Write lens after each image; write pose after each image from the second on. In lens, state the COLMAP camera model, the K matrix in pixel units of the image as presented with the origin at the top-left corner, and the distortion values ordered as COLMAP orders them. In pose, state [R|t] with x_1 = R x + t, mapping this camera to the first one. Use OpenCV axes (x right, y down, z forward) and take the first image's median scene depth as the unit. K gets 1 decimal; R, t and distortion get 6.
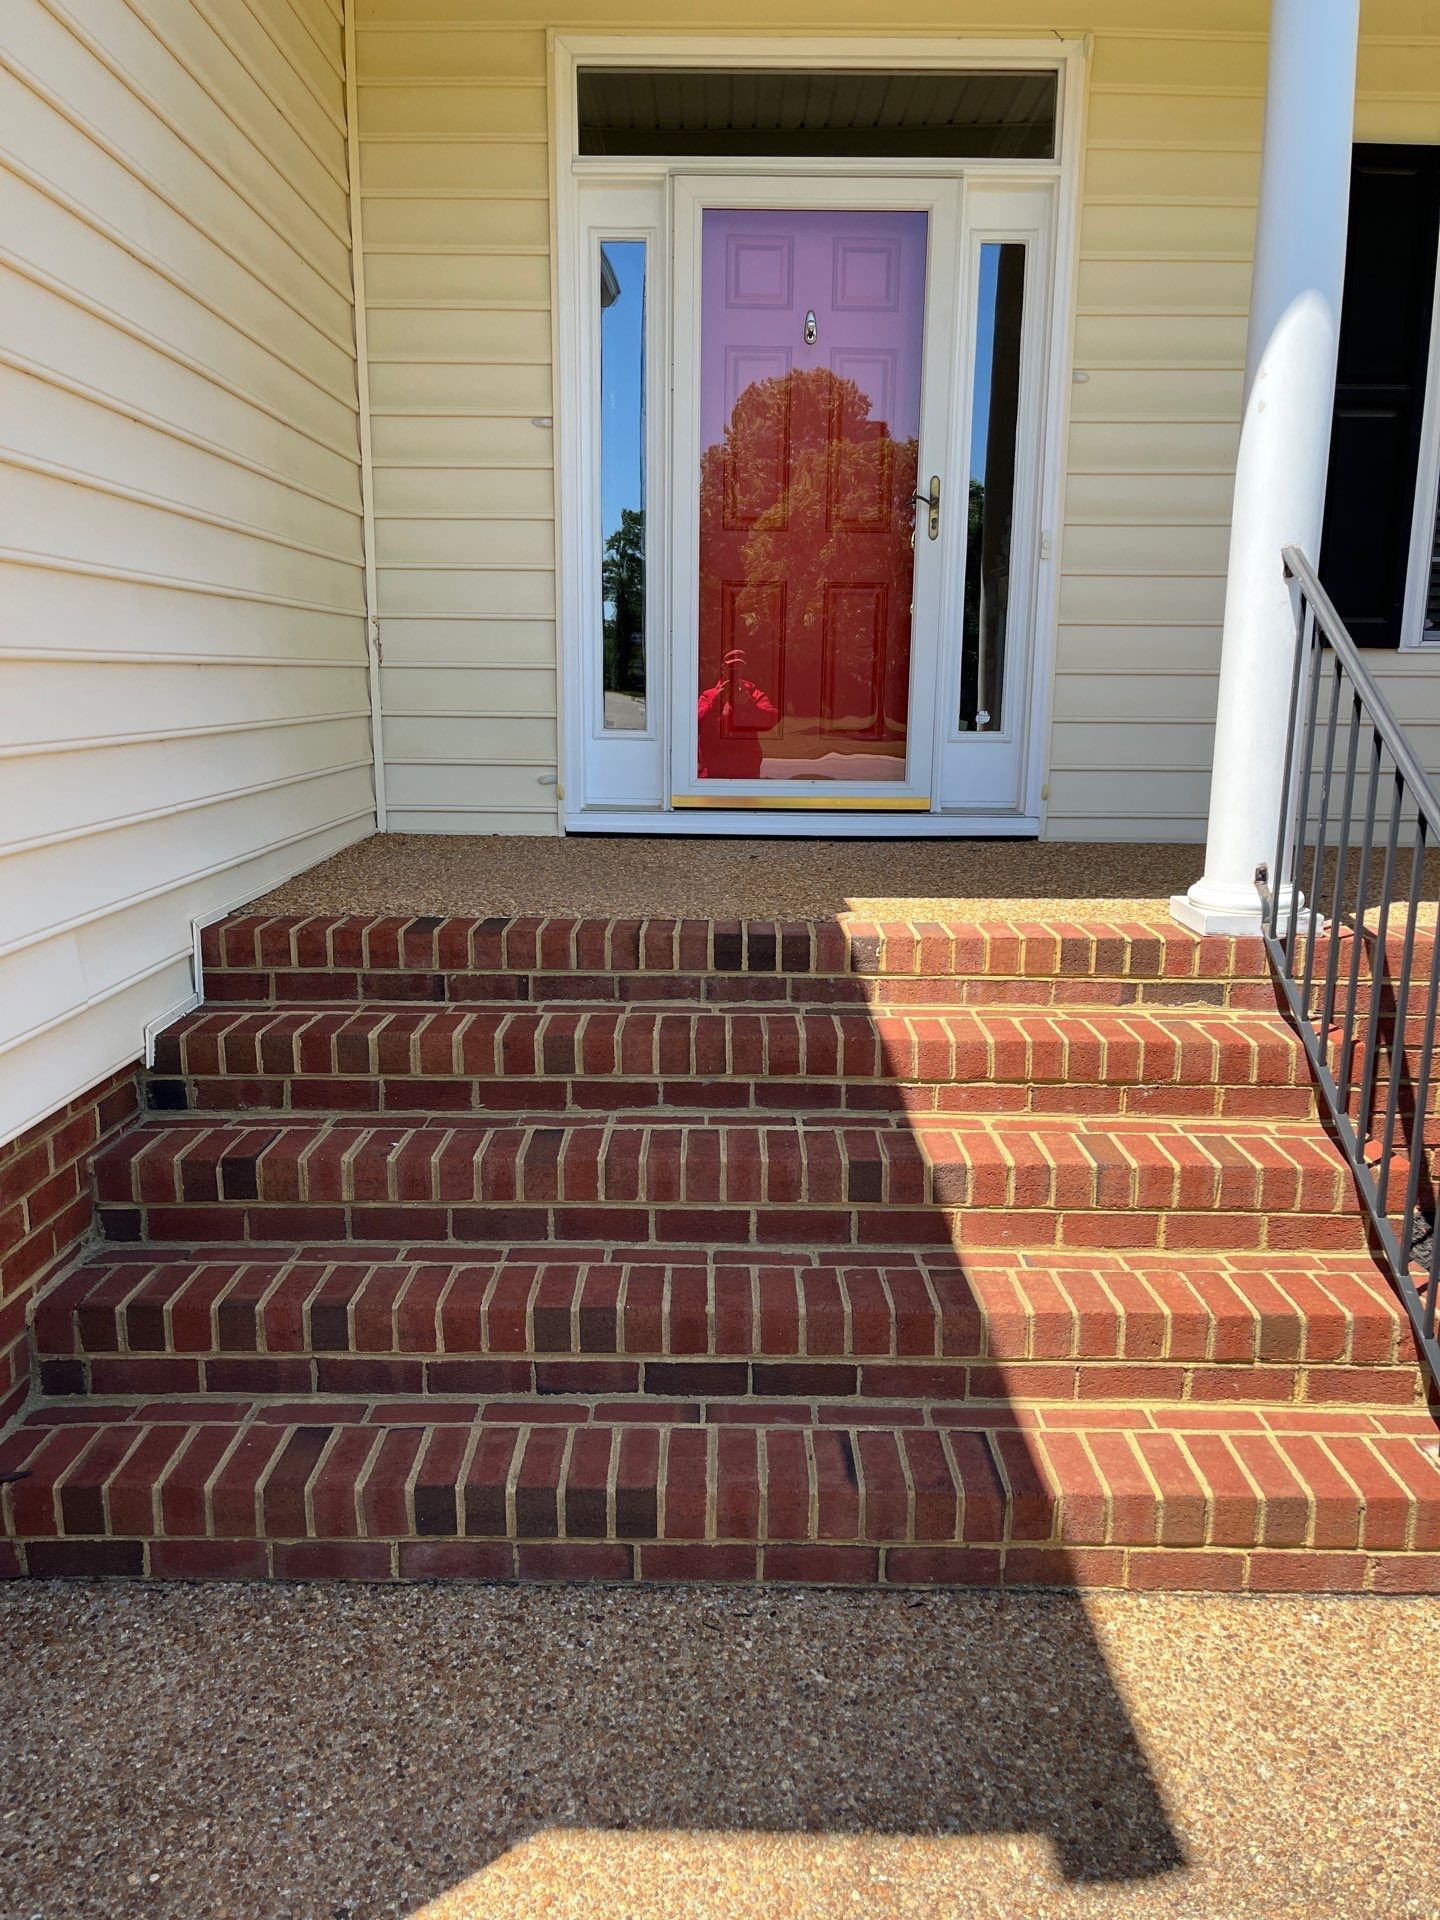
lens RADIAL K [[1418.7, 0, 723.2], [0, 1418.7, 958.0], [0, 0, 1]] dist [0.014798, -0.004789]
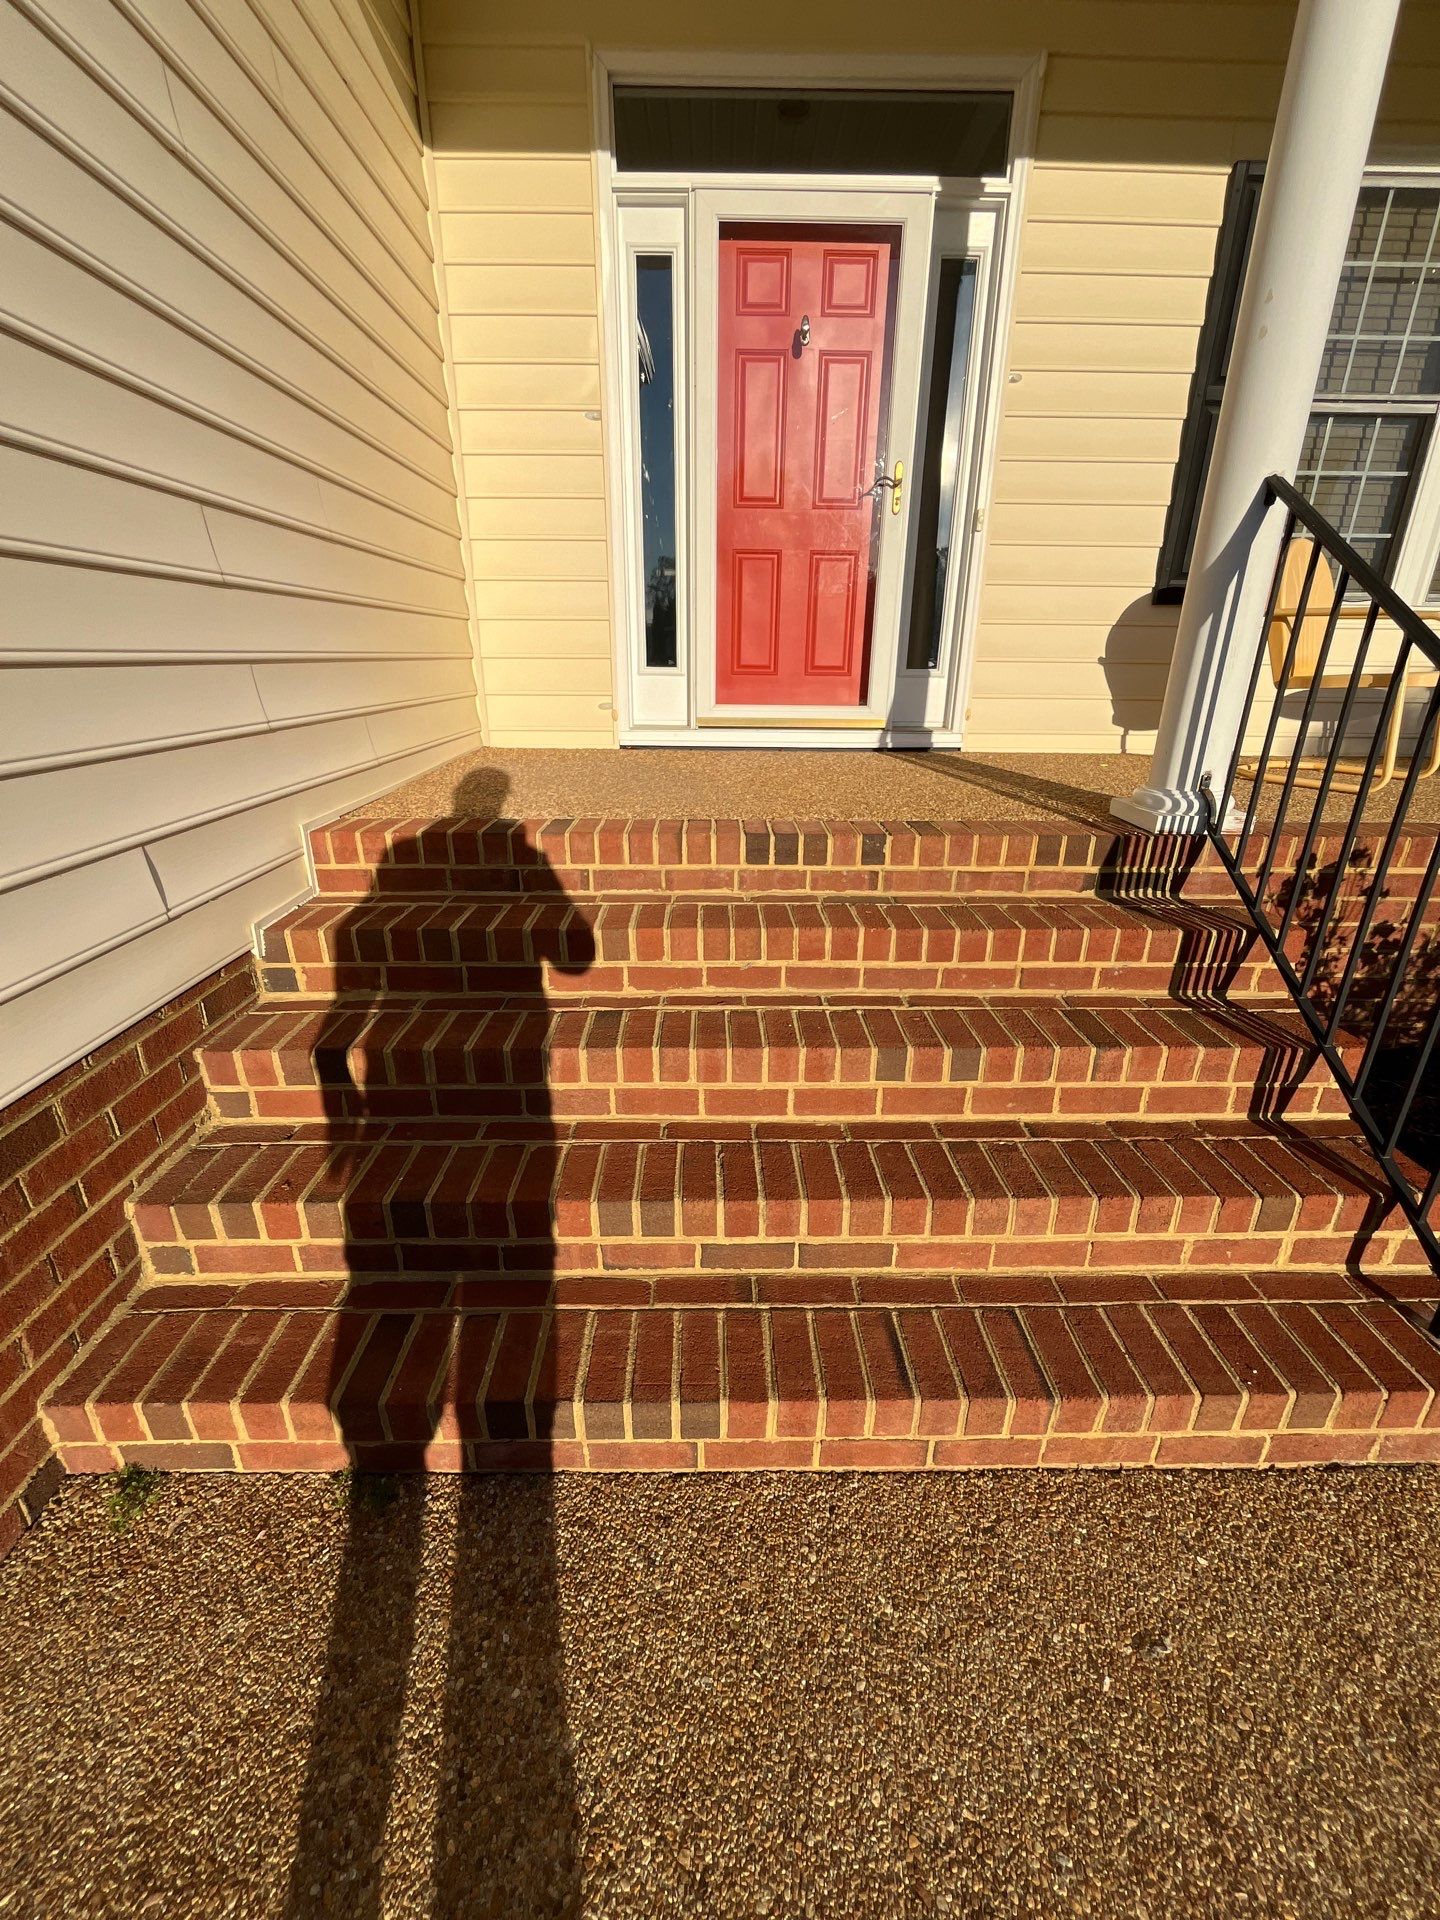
lens RADIAL K [[781.0, 0, 723.6], [0, 781.0, 958.7], [0, 0, 1]] dist [-0.004134, 0.000239]
pose [[0.999909, -0.007588, 0.011110, -0.036643], [0.005504, 0.984232, 0.176797, -0.032690], [-0.012277, -0.176720, 0.984185, 0.382564]]
